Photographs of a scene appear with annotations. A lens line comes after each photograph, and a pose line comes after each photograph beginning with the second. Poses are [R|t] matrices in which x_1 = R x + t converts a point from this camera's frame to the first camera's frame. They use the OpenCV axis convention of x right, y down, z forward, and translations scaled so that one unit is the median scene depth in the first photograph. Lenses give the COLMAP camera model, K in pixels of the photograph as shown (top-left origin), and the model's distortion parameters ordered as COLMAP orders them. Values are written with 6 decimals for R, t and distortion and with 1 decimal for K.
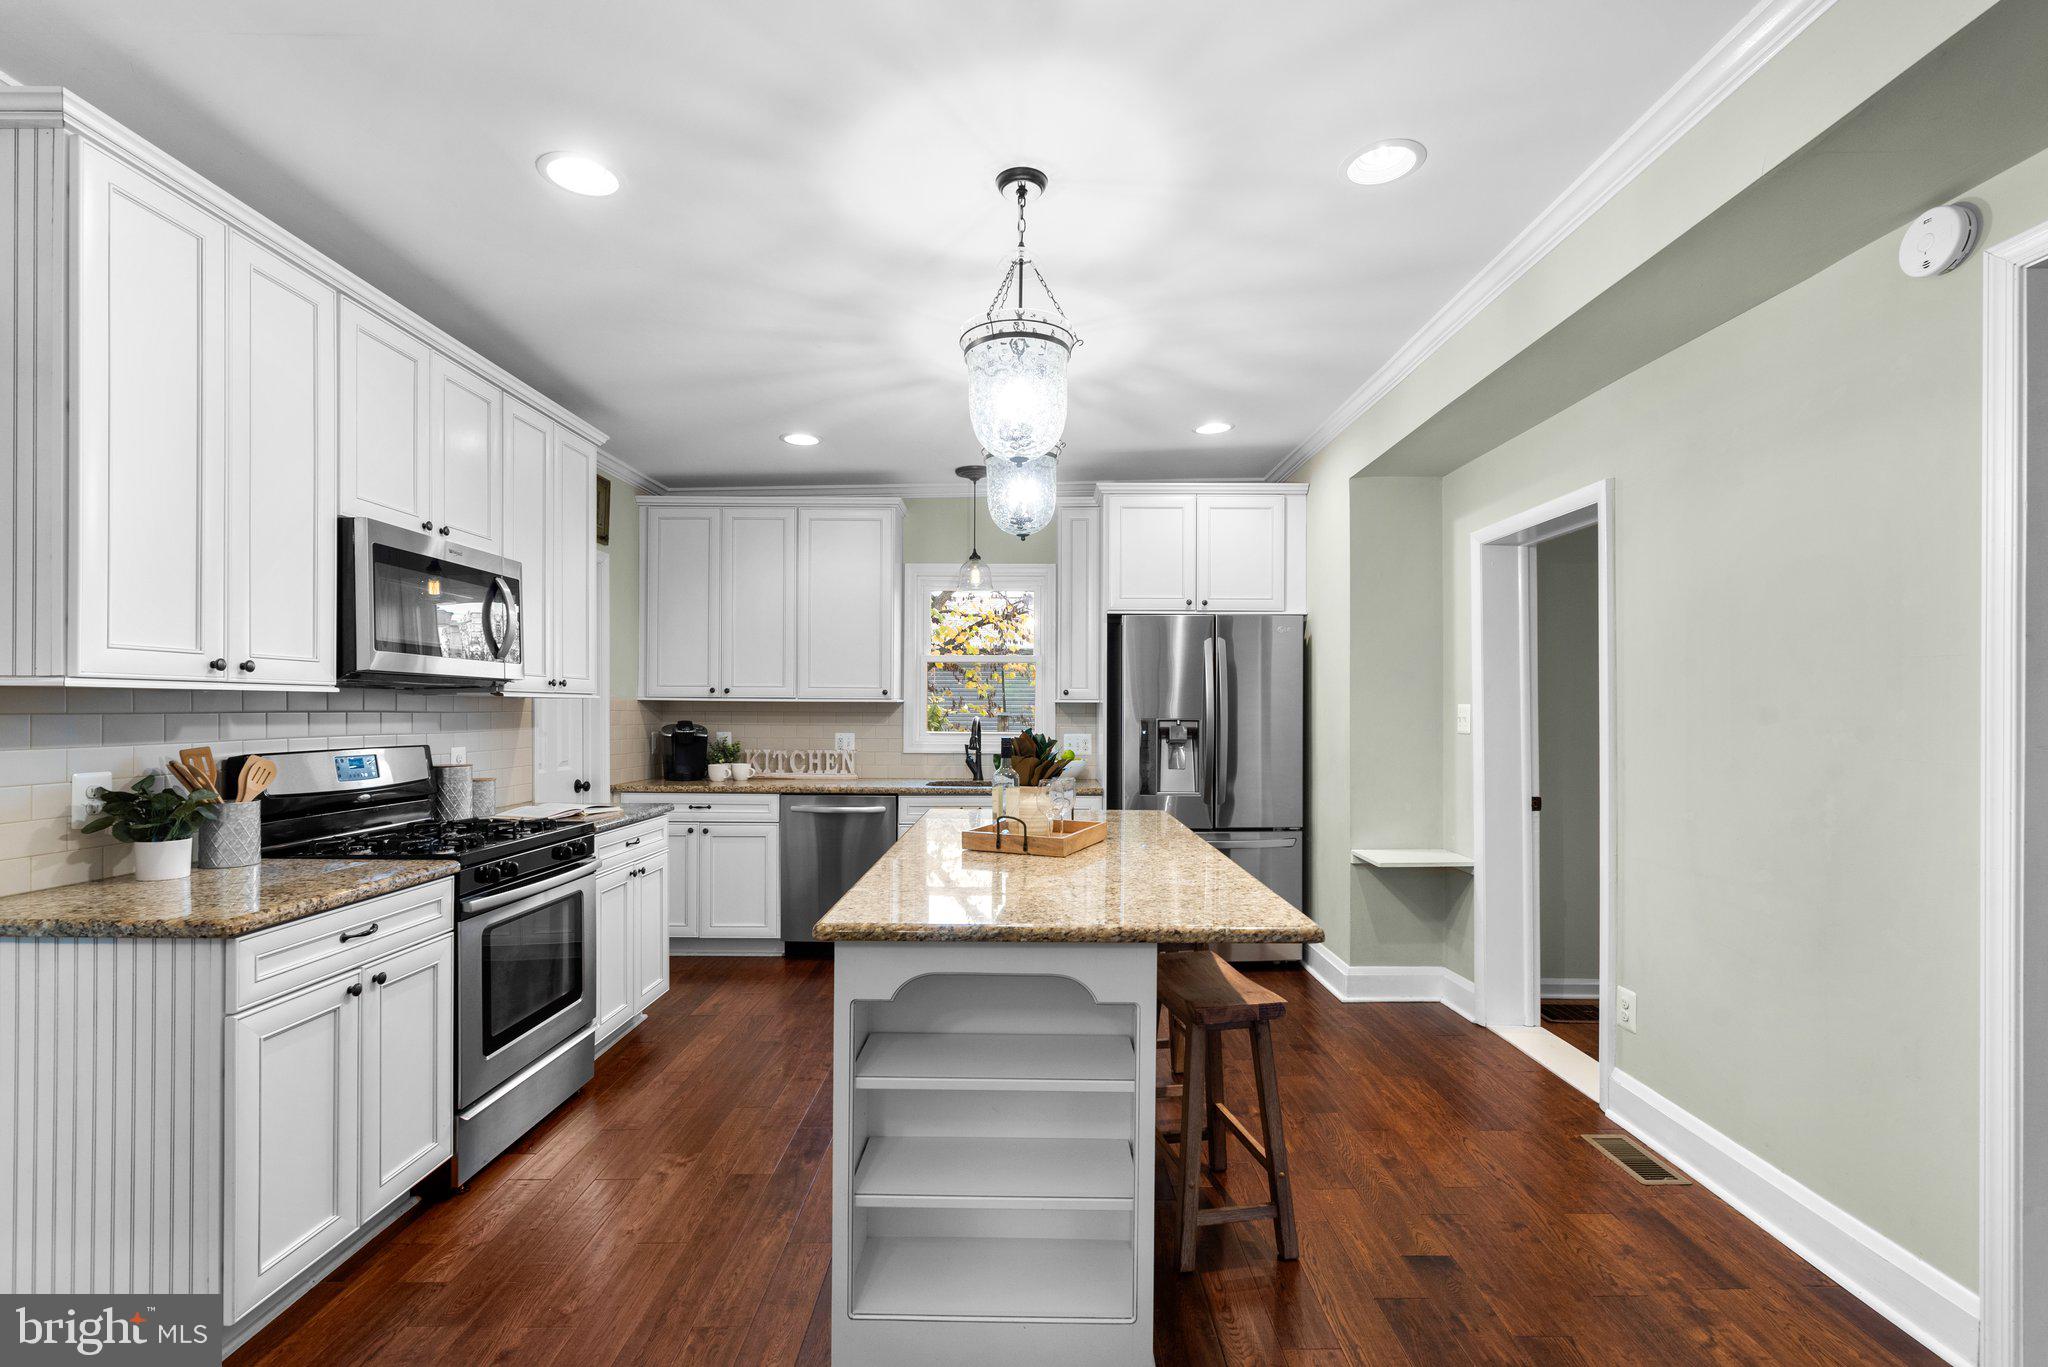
lens RADIAL K [[919.1, 0, 1033.8], [0, 919.1, 708.0], [0, 0, 1]] dist [-0.002764, -0.000553]
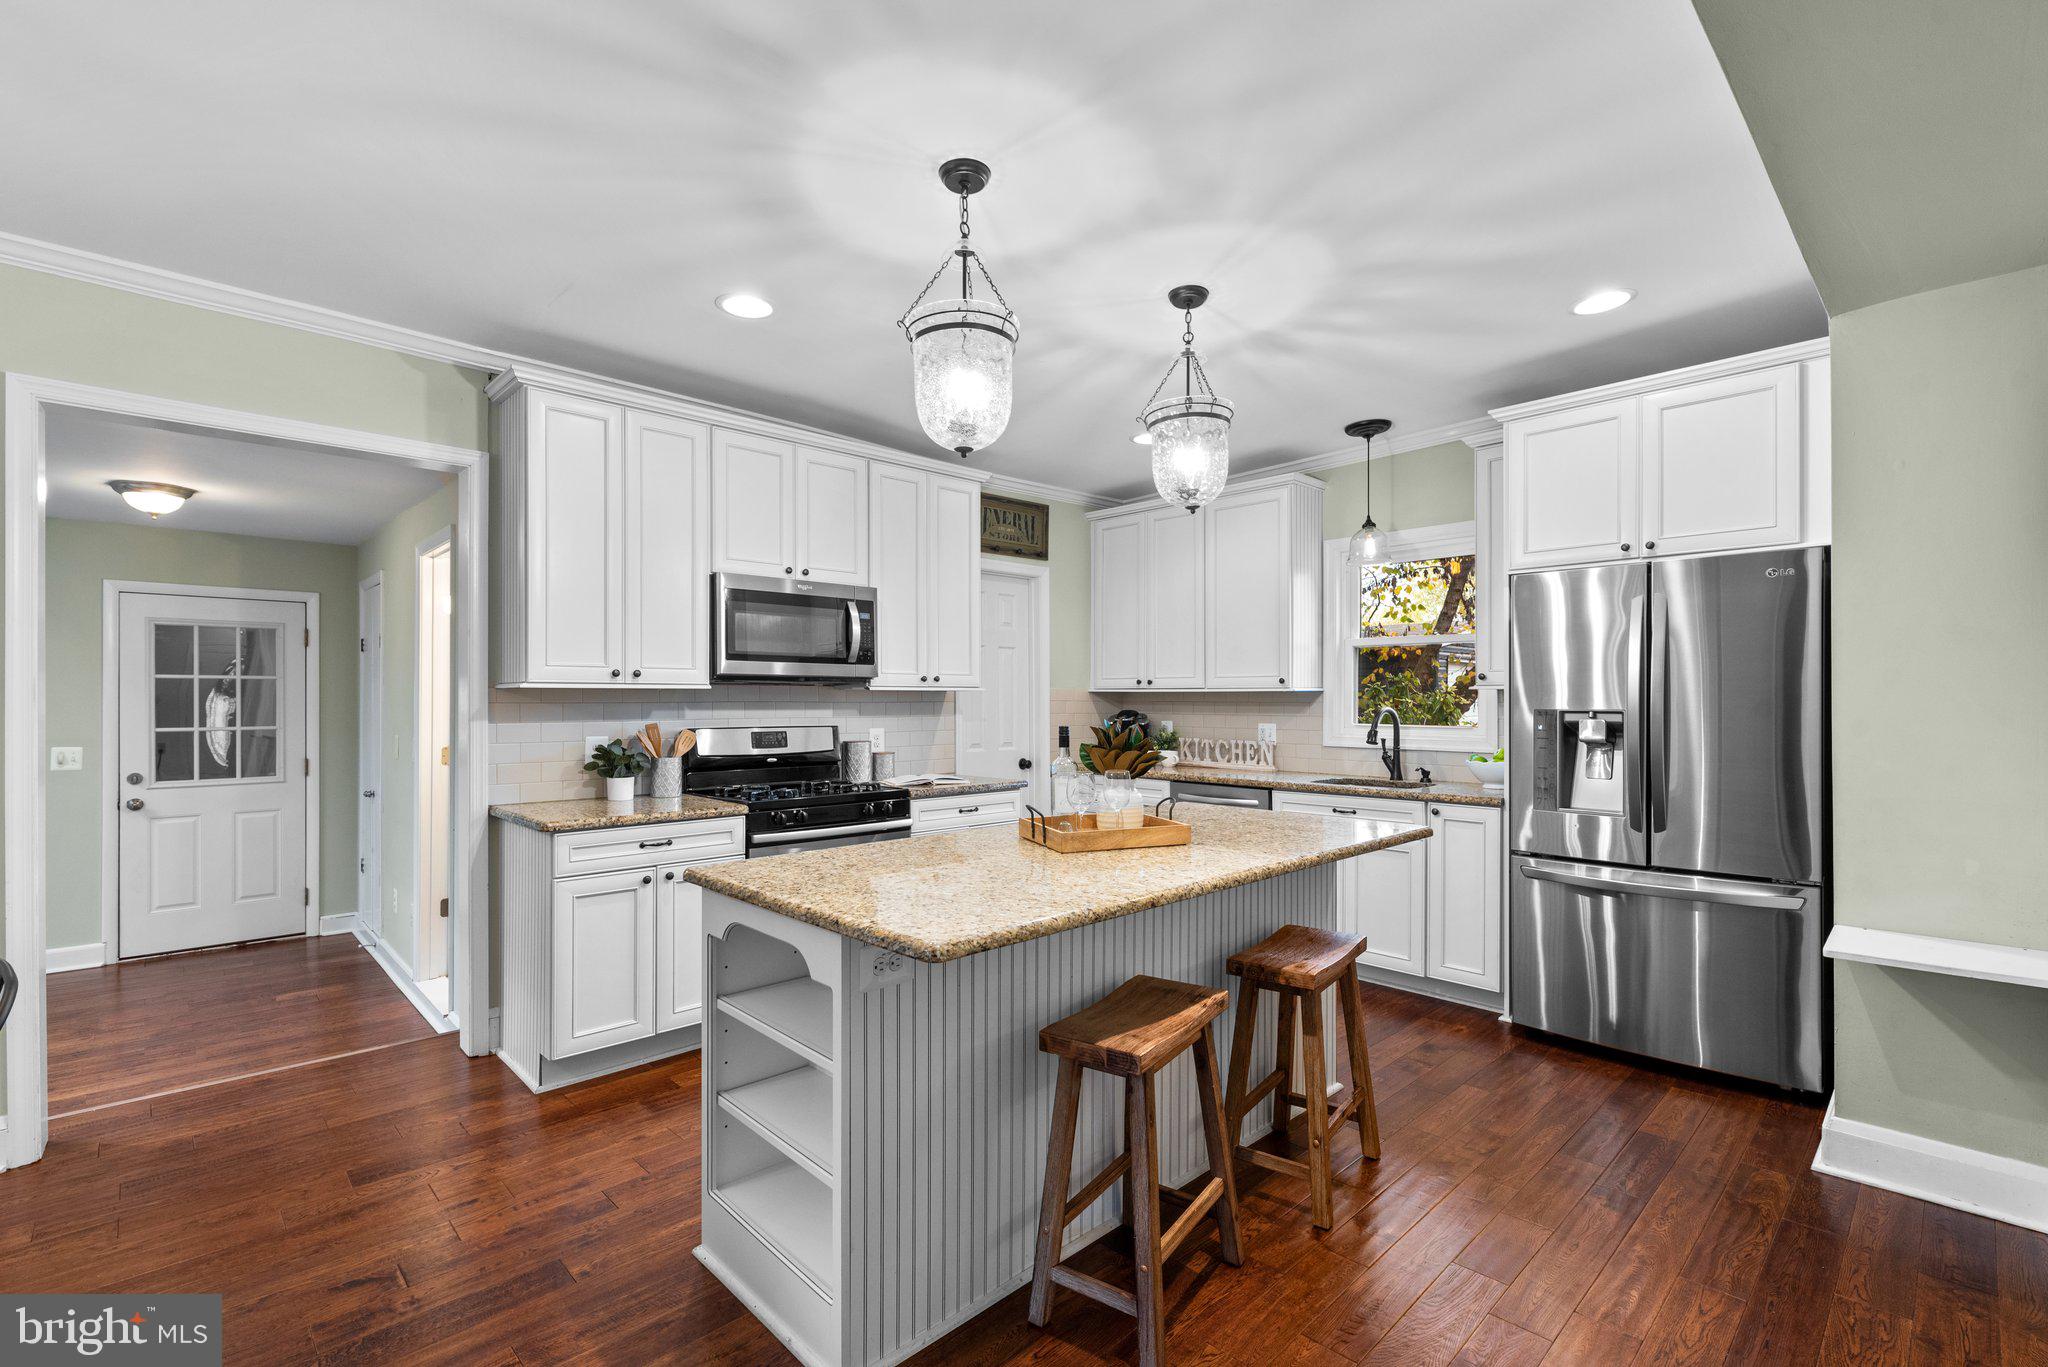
lens RADIAL K [[919.1, 0, 1030.8], [0, 919.1, 697.2], [0, 0, 1]] dist [-0.002764, -0.000553]
pose [[0.691016, -0.006393, -0.722811, 0.539449], [0.004511, 0.999980, -0.004532, 0.004641], [0.722826, -0.000128, 0.691031, 0.252508]]
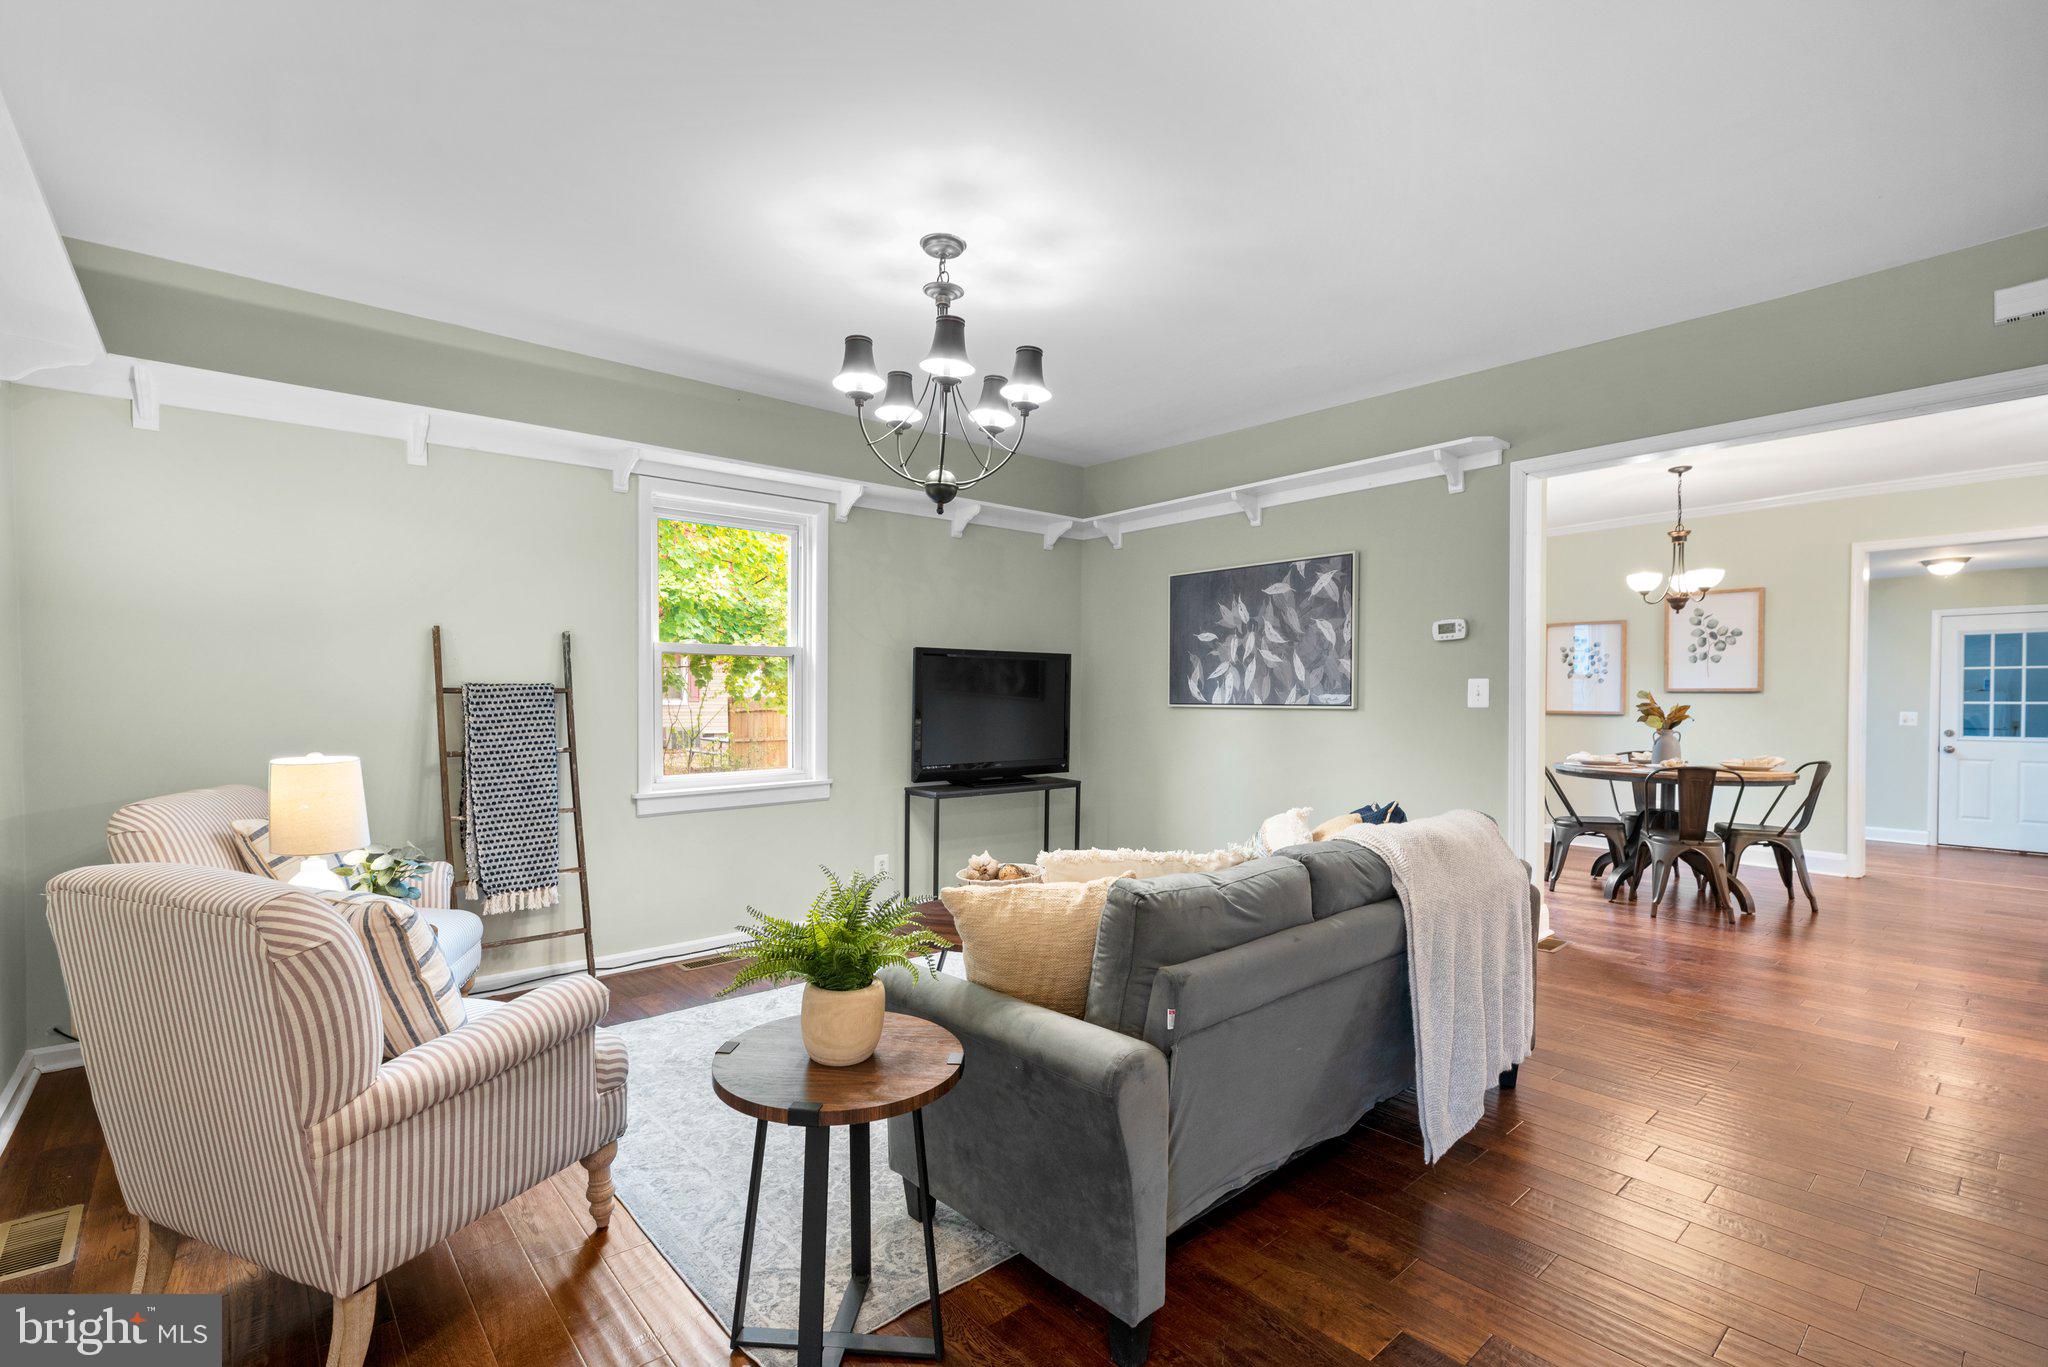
lens RADIAL K [[919.1, 0, 1030.9], [0, 919.1, 710.2], [0, 0, 1]] dist [-0.002764, -0.000553]
pose [[-0.758529, 0.008935, -0.651578, 1.893598], [-0.000086, 0.999905, 0.013811, 0.033654], [0.651639, 0.010532, -0.758456, 0.493737]]
